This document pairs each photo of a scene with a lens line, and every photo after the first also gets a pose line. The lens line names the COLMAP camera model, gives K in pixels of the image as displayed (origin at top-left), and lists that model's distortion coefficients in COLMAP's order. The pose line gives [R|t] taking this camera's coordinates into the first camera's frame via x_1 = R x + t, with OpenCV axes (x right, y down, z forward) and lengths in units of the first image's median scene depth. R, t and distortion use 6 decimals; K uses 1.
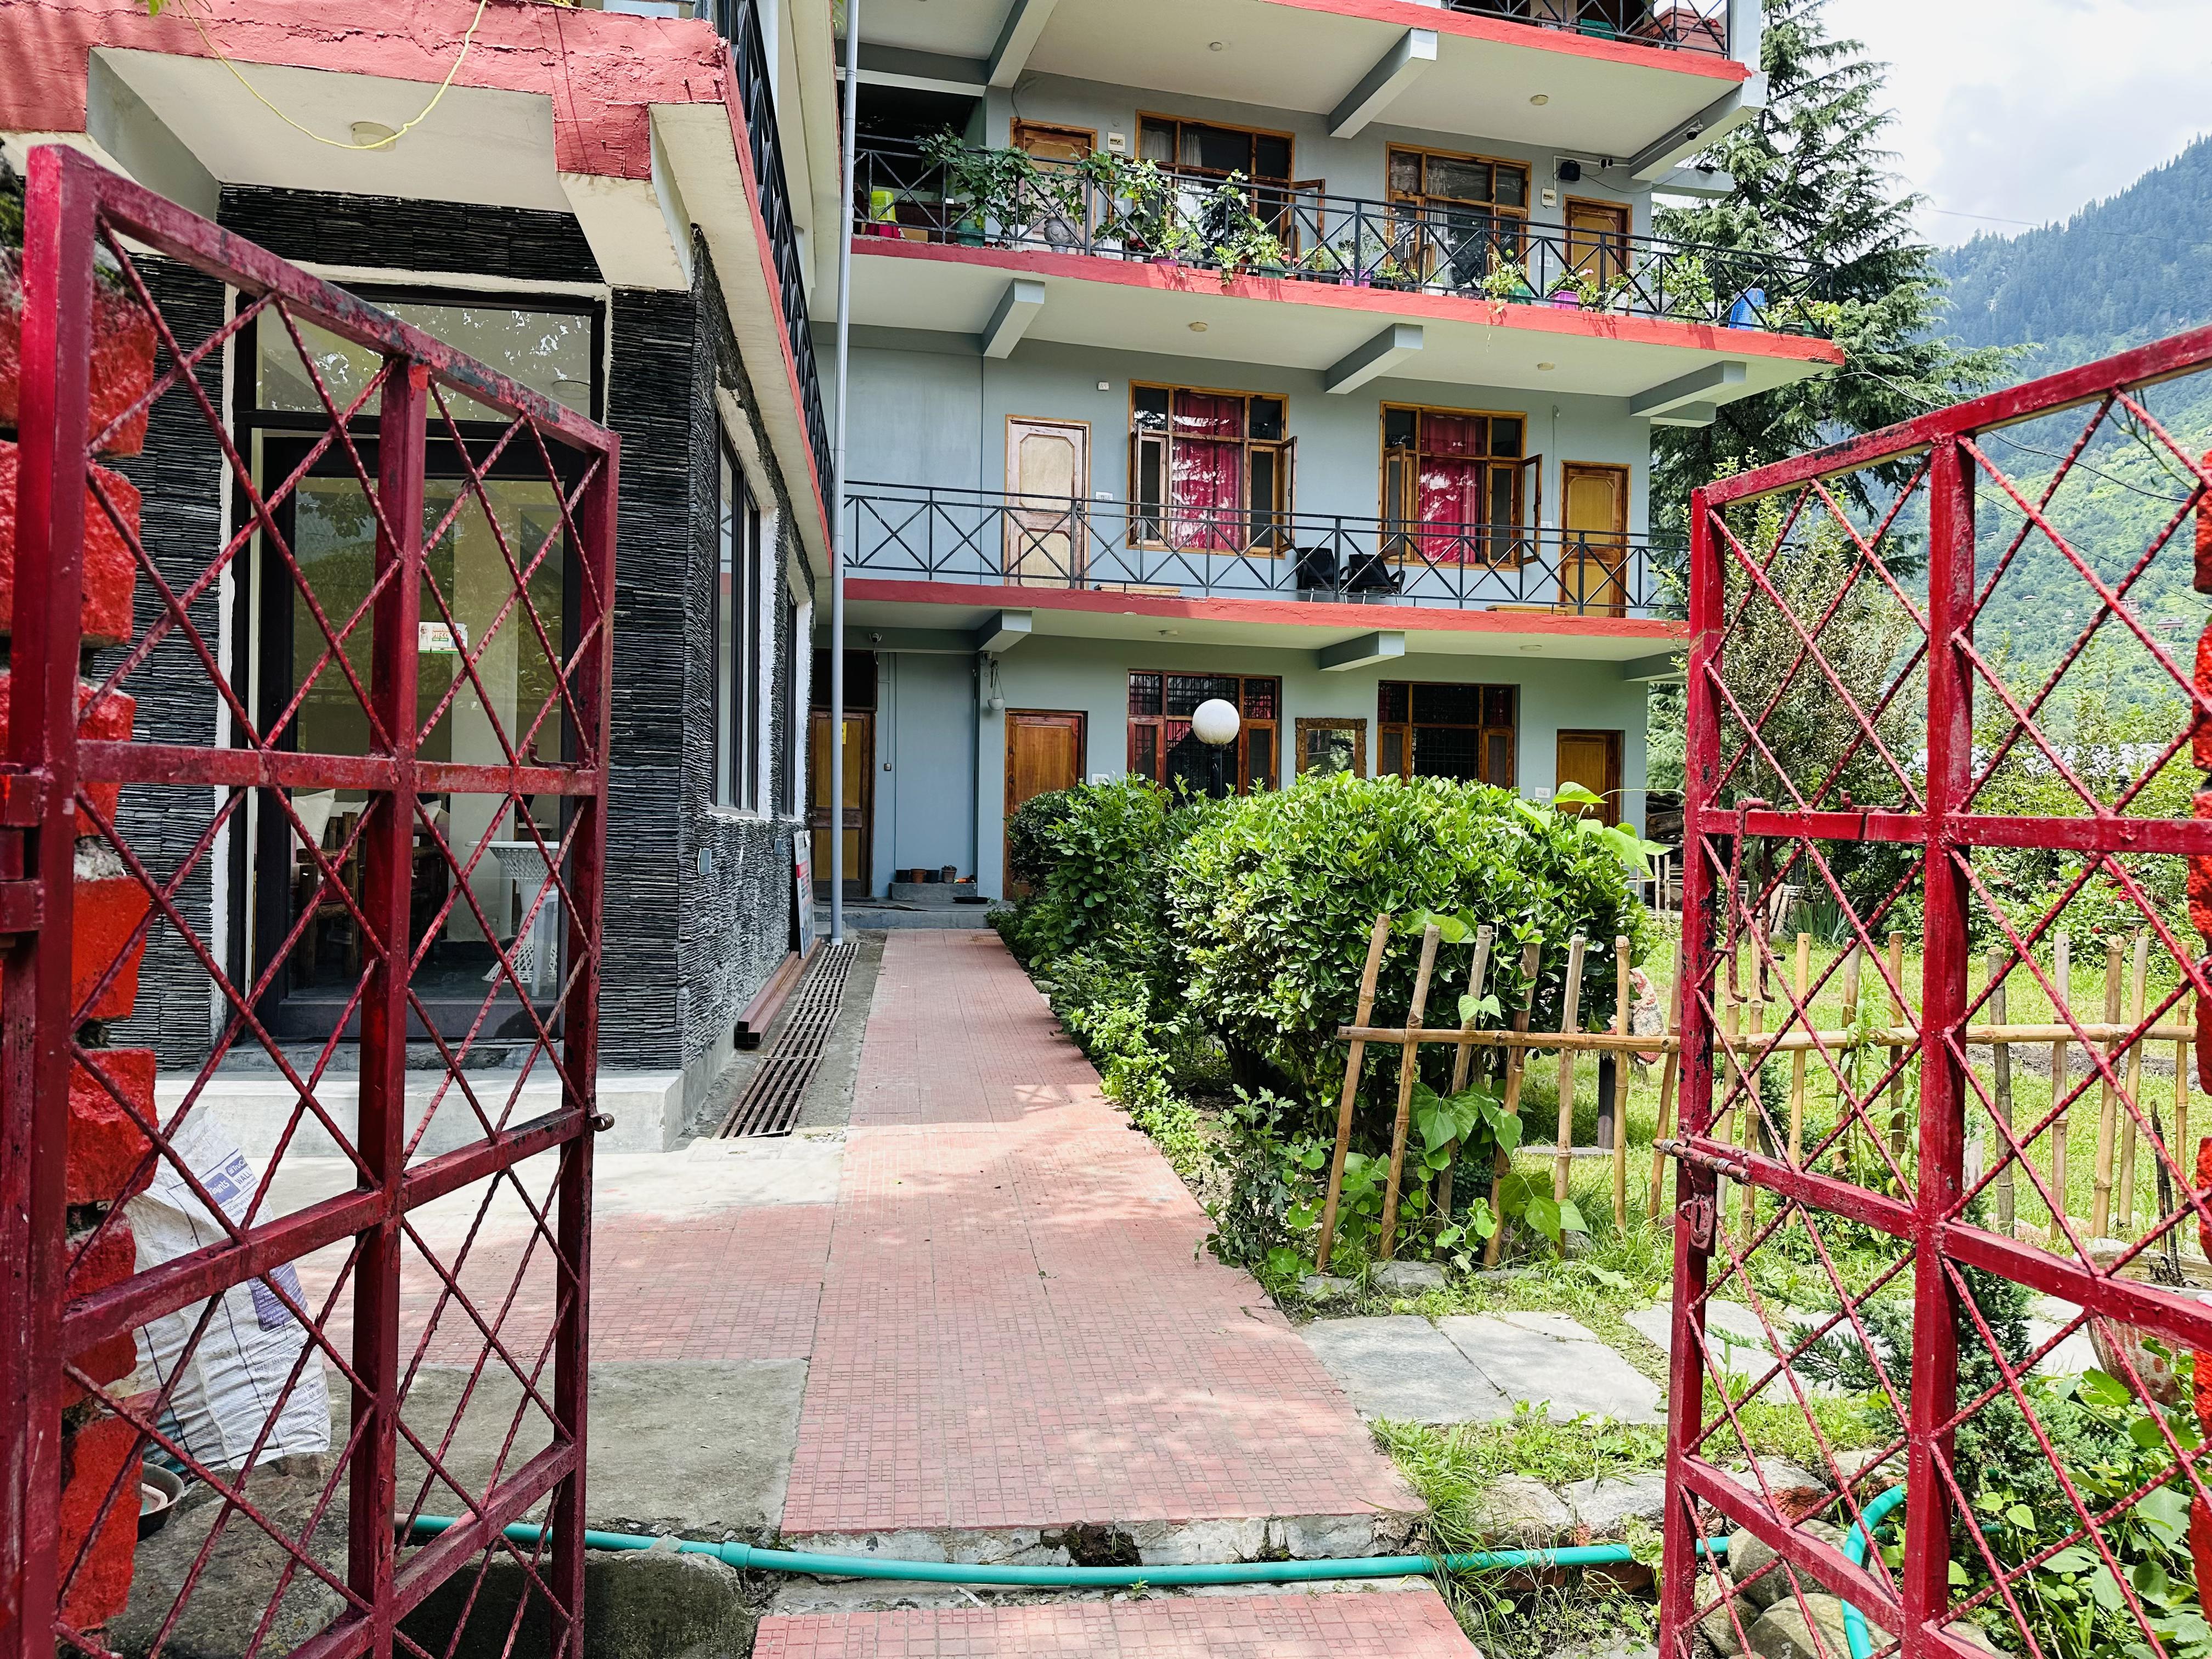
lens RADIAL K [[1563.9, 0, 1104.0], [0, 1563.9, 814.9], [0, 0, 1]] dist [0.141219, -0.156920]
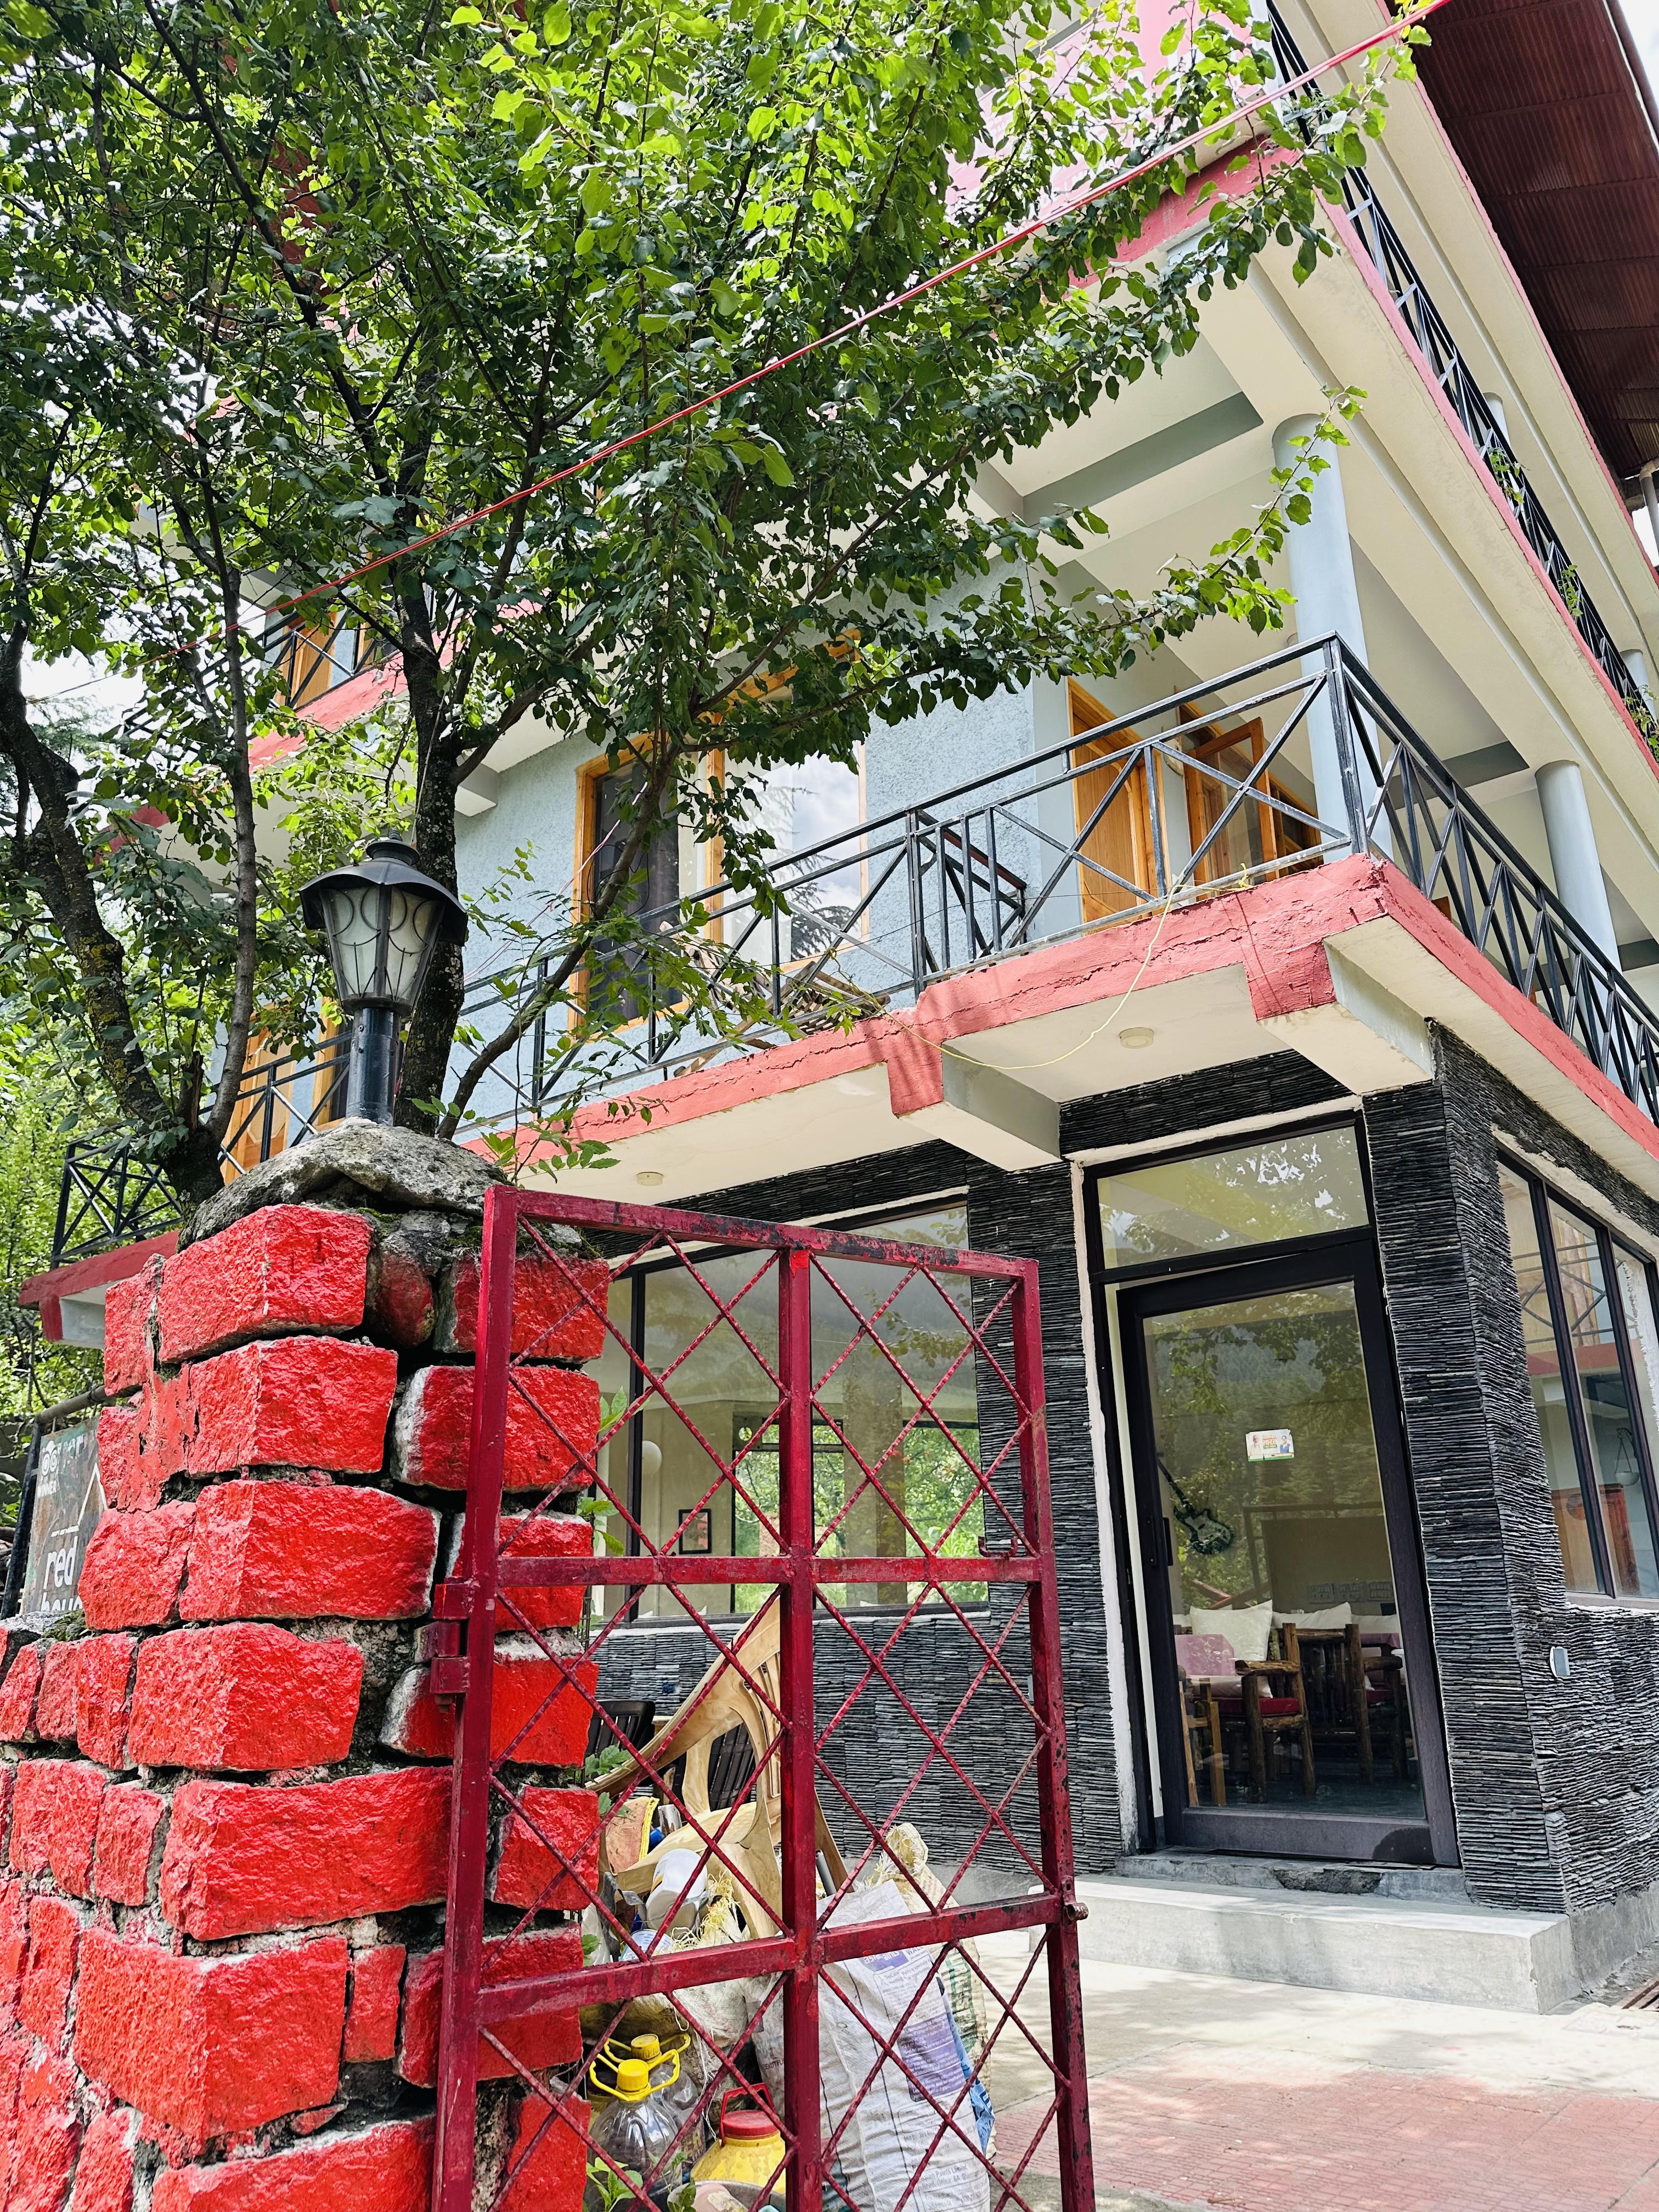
lens RADIAL K [[1563.9, 0, 833.7], [0, 1563.9, 1157.3], [0, 0, 1]] dist [0.141219, -0.156920]
pose [[0.728410, -0.234666, -0.643700, 0.109683], [0.045052, 0.953887, -0.296766, 0.008613], [0.683658, 0.187167, 0.705393, 0.016876]]
